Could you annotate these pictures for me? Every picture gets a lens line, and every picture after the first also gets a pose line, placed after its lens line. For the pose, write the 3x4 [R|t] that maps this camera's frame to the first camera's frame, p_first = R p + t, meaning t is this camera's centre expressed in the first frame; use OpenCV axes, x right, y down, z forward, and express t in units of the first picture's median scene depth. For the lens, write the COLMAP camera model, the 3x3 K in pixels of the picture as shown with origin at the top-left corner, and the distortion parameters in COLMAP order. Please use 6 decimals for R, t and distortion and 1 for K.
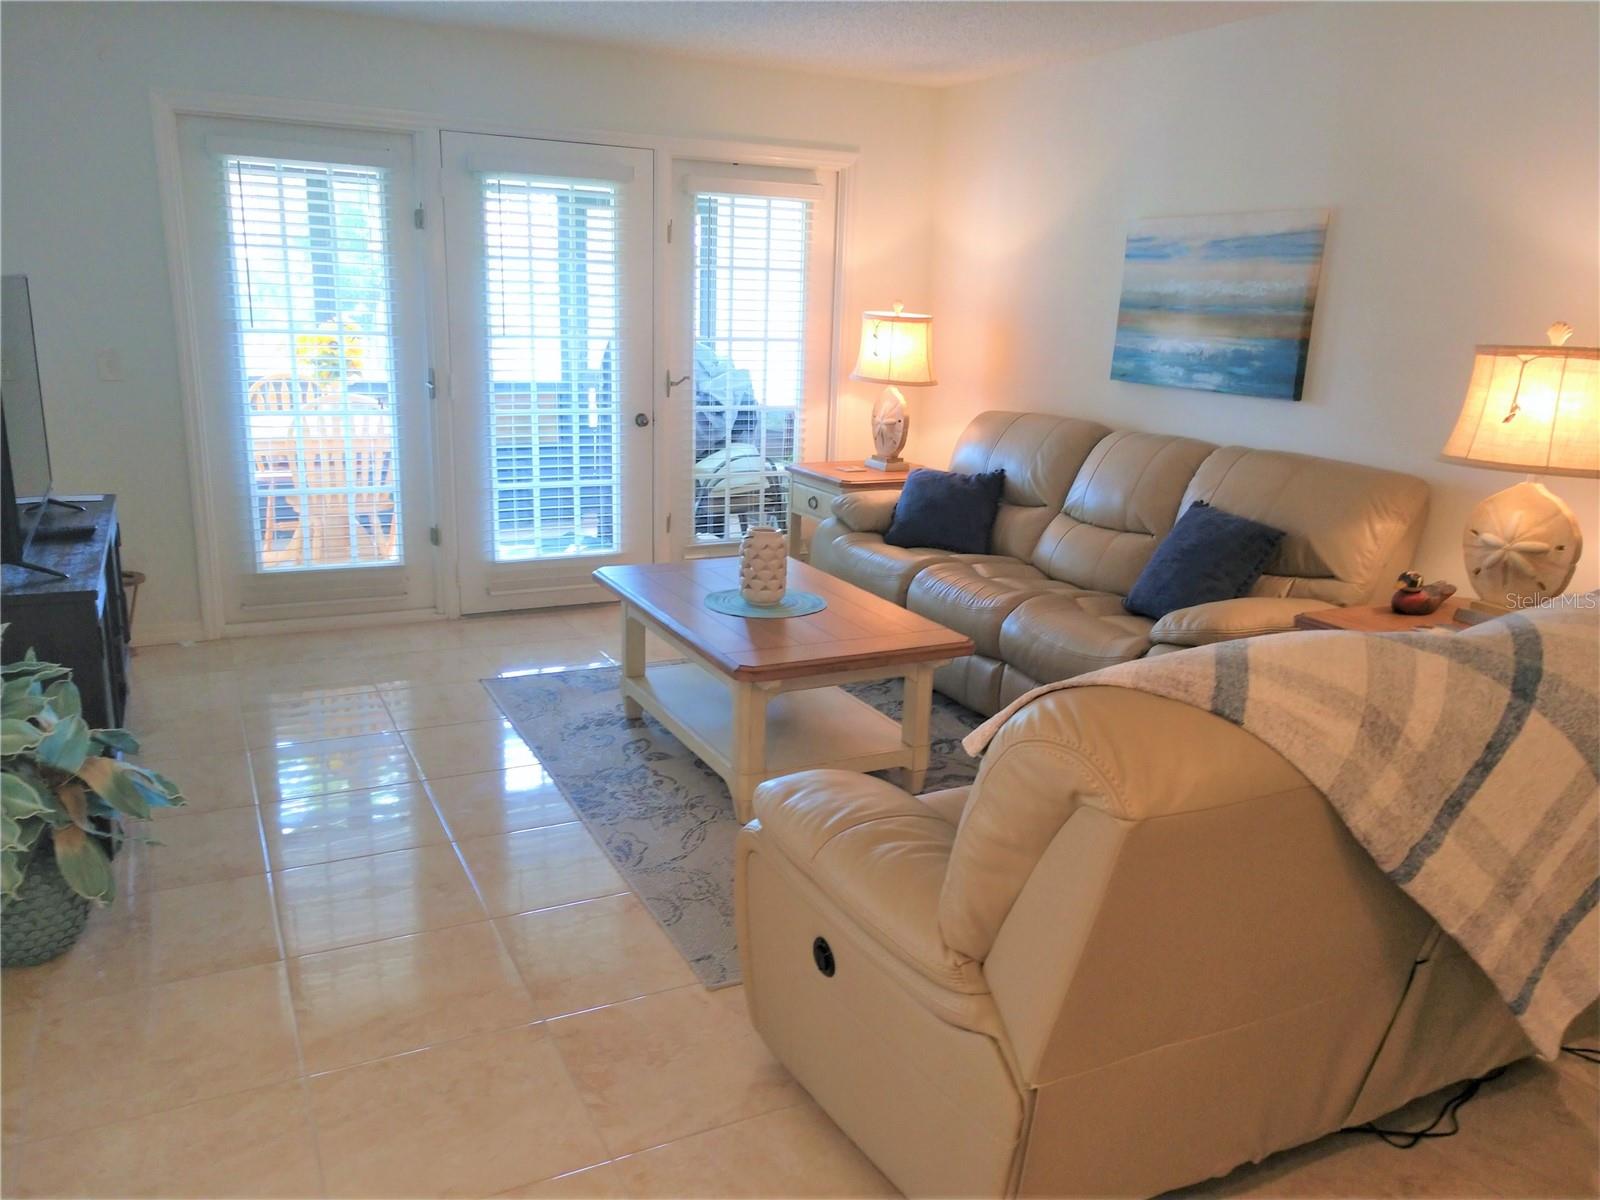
lens RADIAL K [[1221.0, 0, 799.5], [0, 1221.0, 605.1], [0, 0, 1]] dist [0.012158, 0.005986]
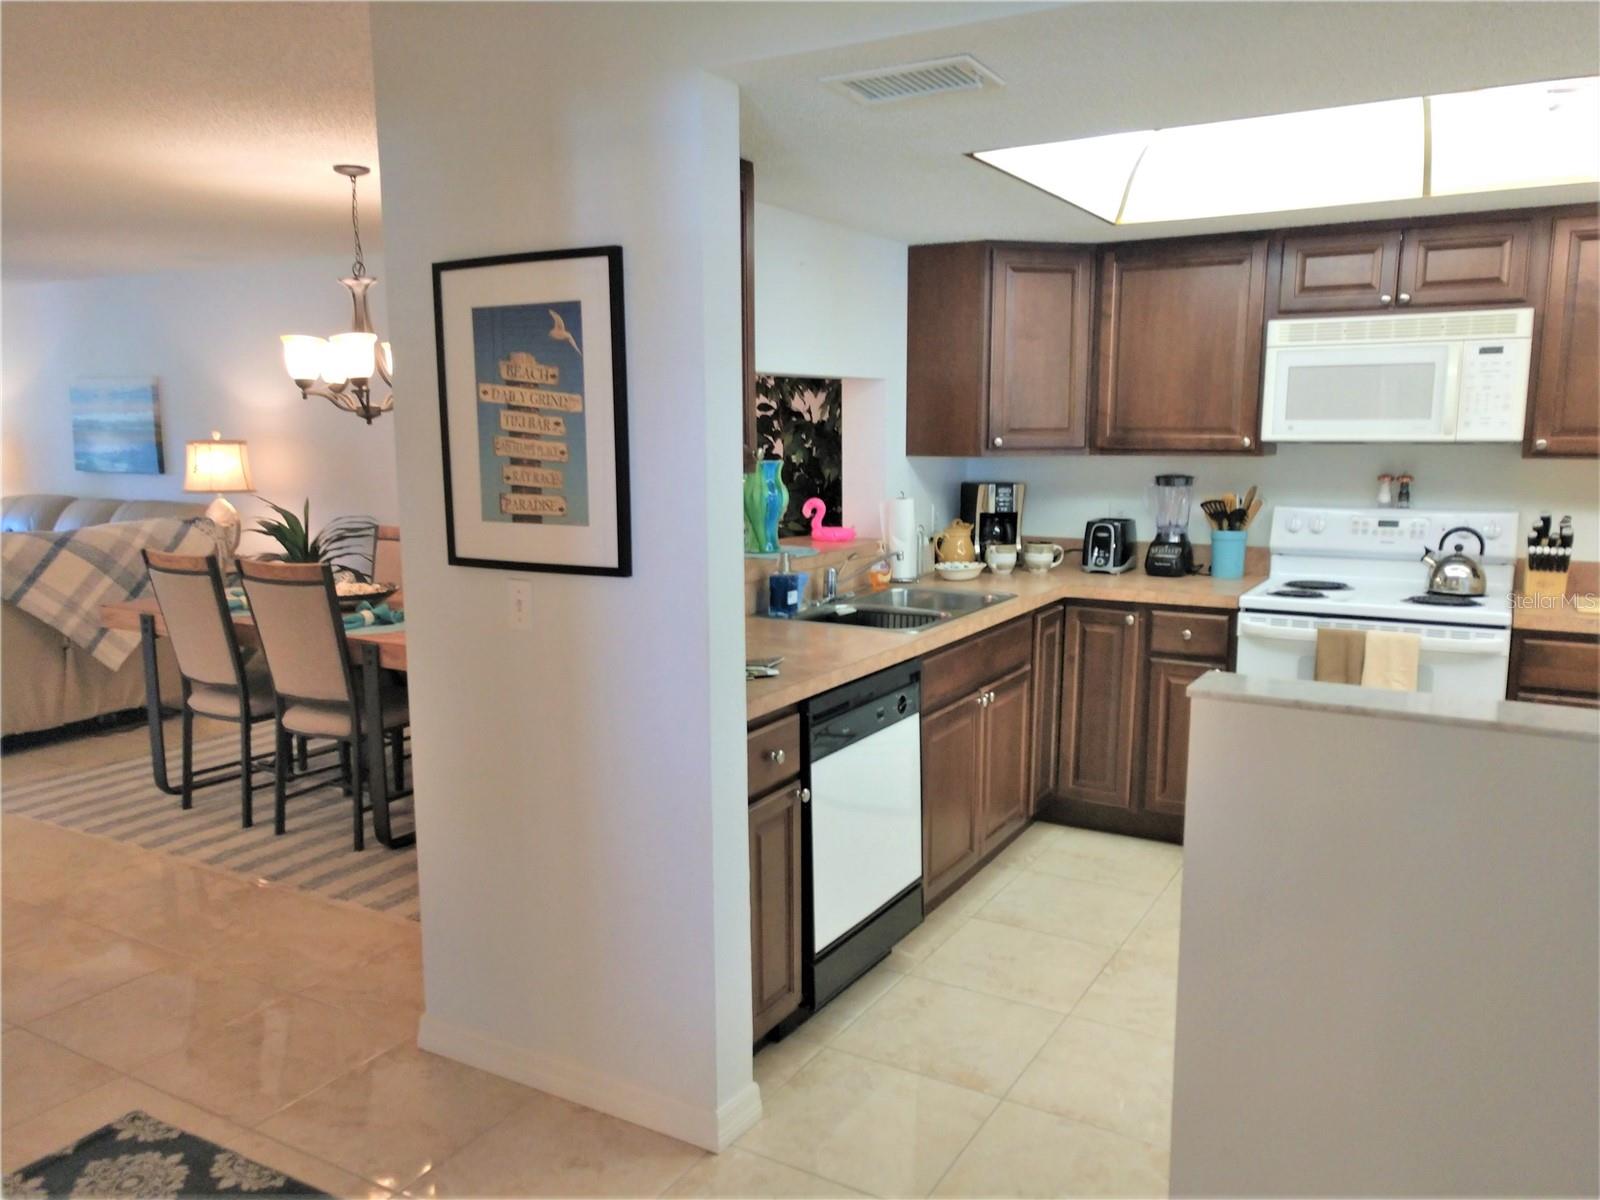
lens RADIAL K [[1215.0, 0, 796.2], [0, 1215.0, 608.7], [0, 0, 1]] dist [0.019395, 0.005052]
pose [[0.836258, -0.119266, 0.535209, 0.169244], [0.165369, 0.985469, -0.038785, 0.246842], [-0.522806, 0.120941, 0.843829, -0.976735]]
